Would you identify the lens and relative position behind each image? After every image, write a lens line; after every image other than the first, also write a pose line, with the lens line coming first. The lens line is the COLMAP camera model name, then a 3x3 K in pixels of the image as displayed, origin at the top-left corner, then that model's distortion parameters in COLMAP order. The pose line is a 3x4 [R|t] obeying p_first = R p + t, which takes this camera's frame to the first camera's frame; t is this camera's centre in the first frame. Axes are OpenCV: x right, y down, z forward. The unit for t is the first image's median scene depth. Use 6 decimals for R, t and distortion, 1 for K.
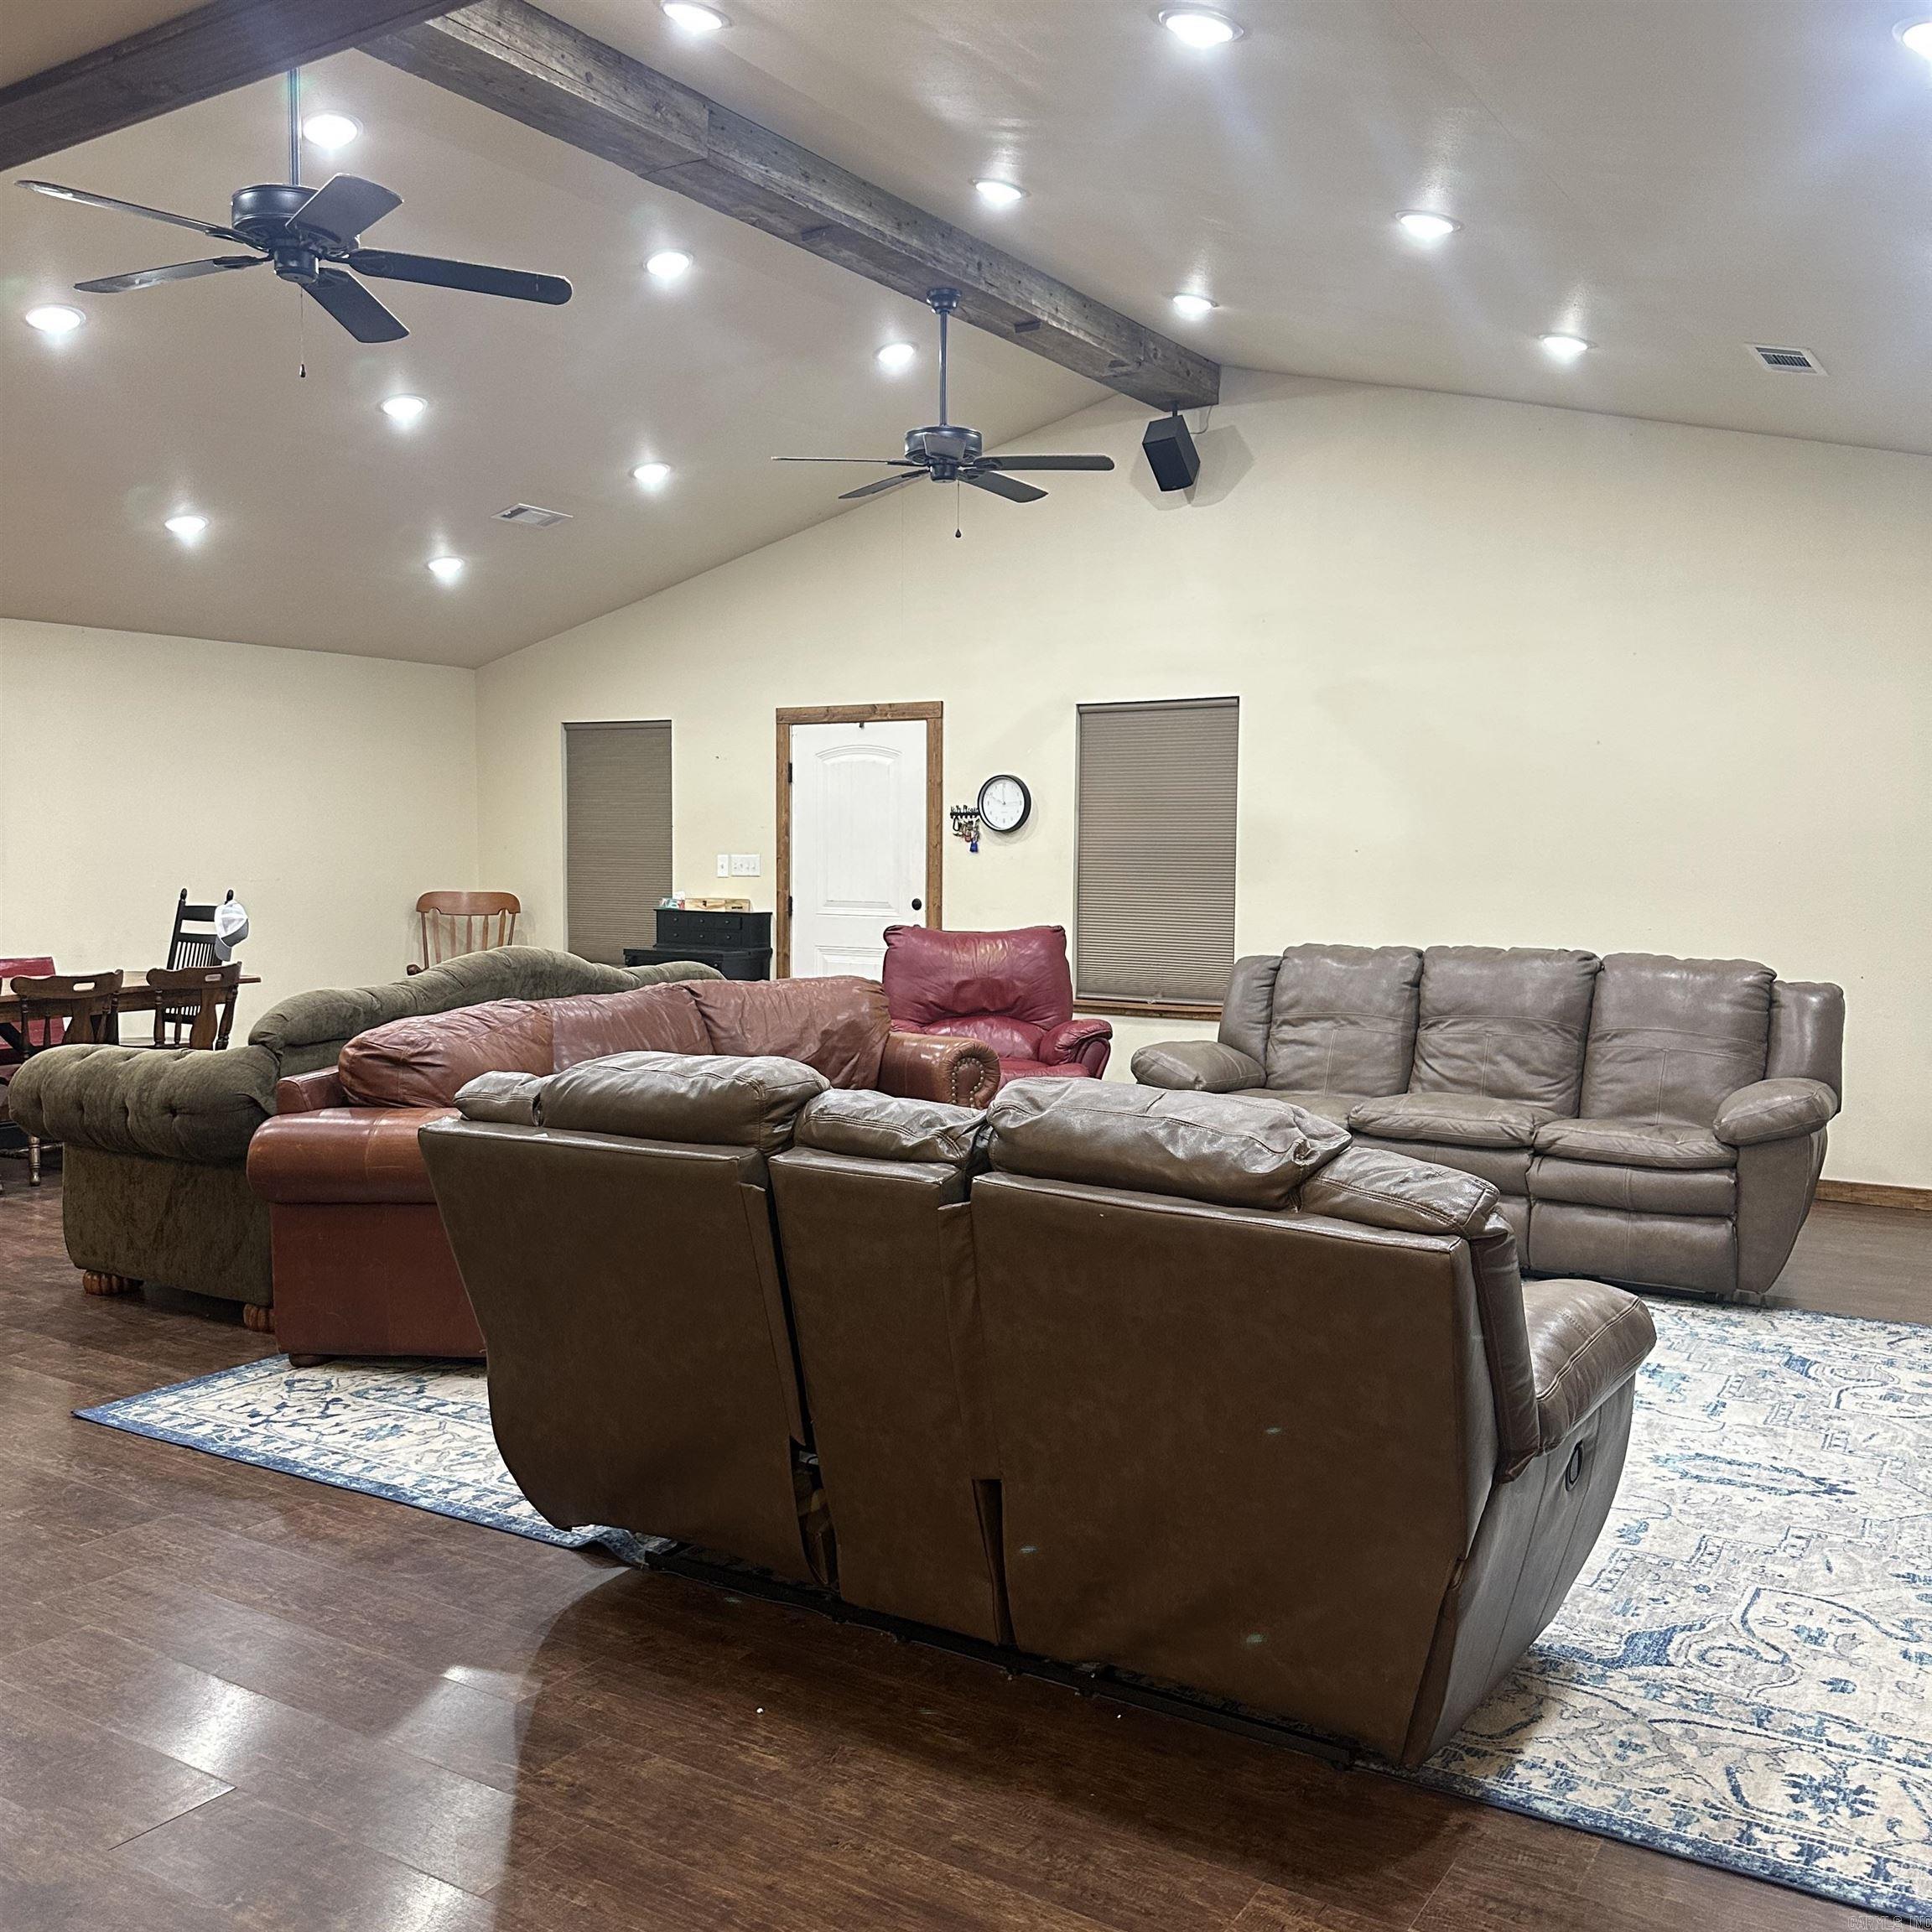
lens RADIAL K [[1836.4, 0, 968.7], [0, 1836.4, 958.4], [0, 0, 1]] dist [0.009735, 0.000000]
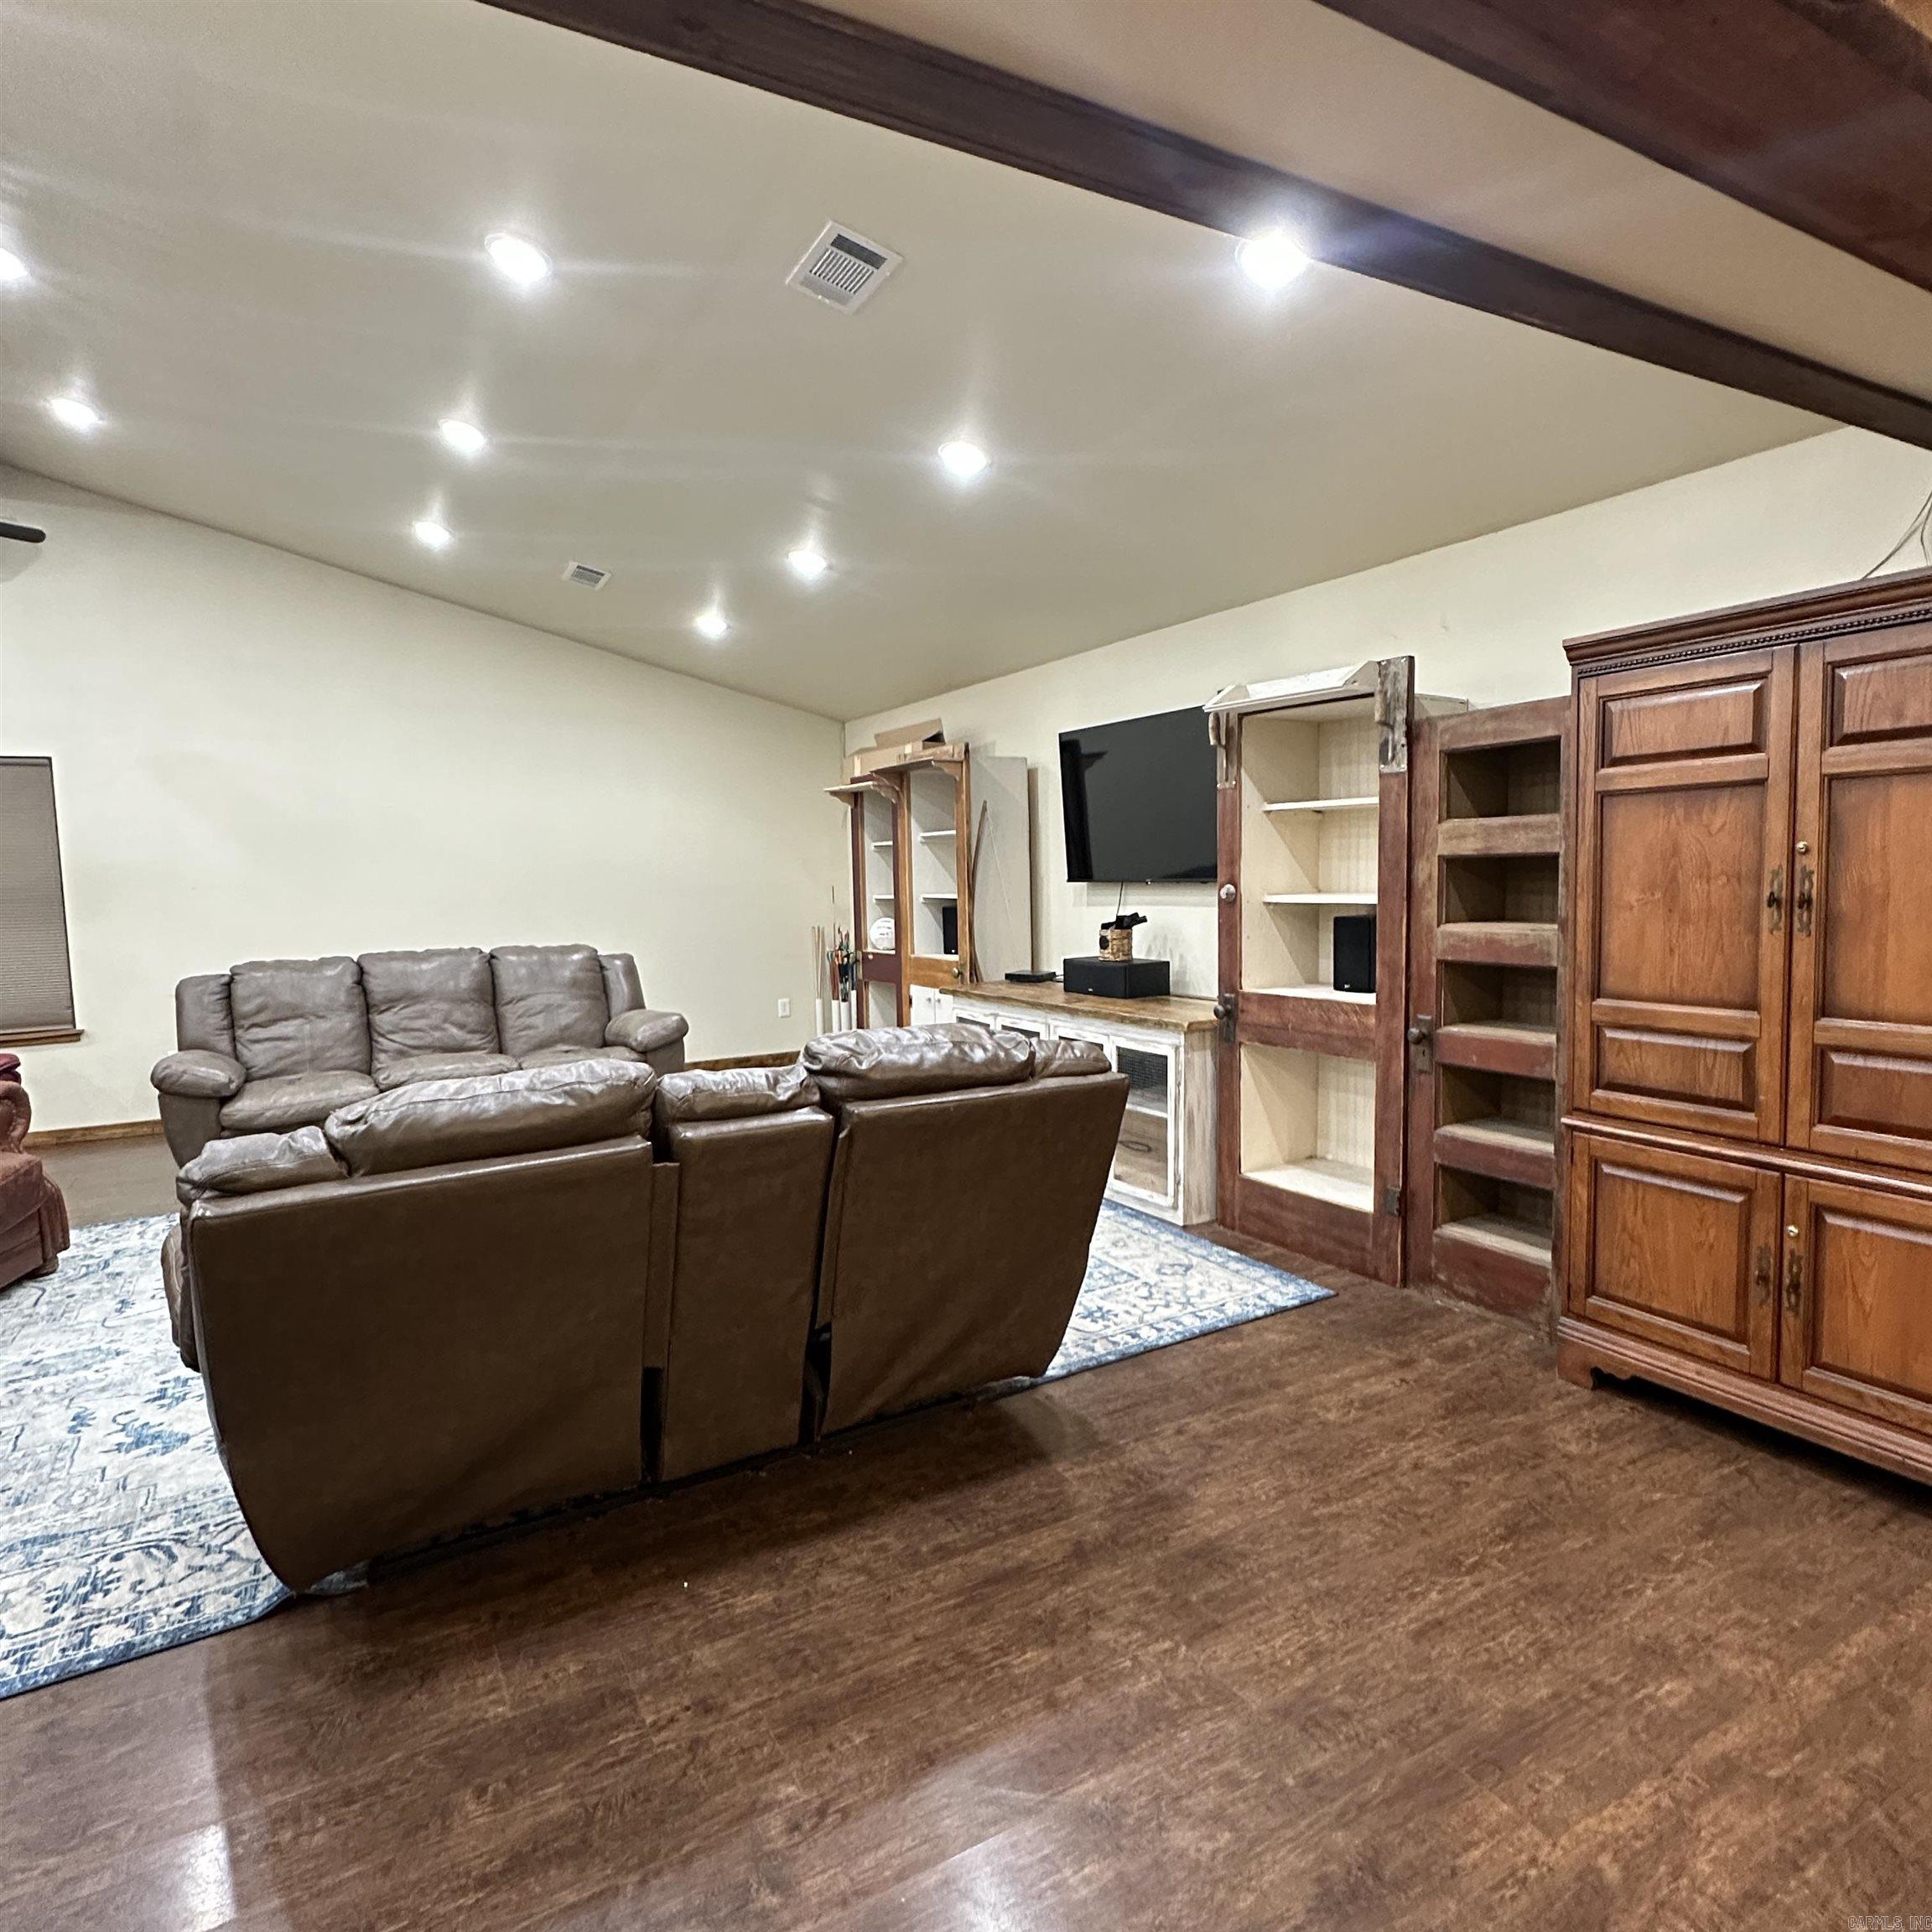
lens RADIAL K [[1148.3, 0, 968.2], [0, 1148.3, 970.7], [0, 0, 1]] dist [0.006278, -0.001282]
pose [[0.474580, -0.102076, 0.874274, -0.301395], [0.085121, 0.993920, 0.069839, -0.016901], [-0.876087, 0.041275, 0.480383, 0.206218]]
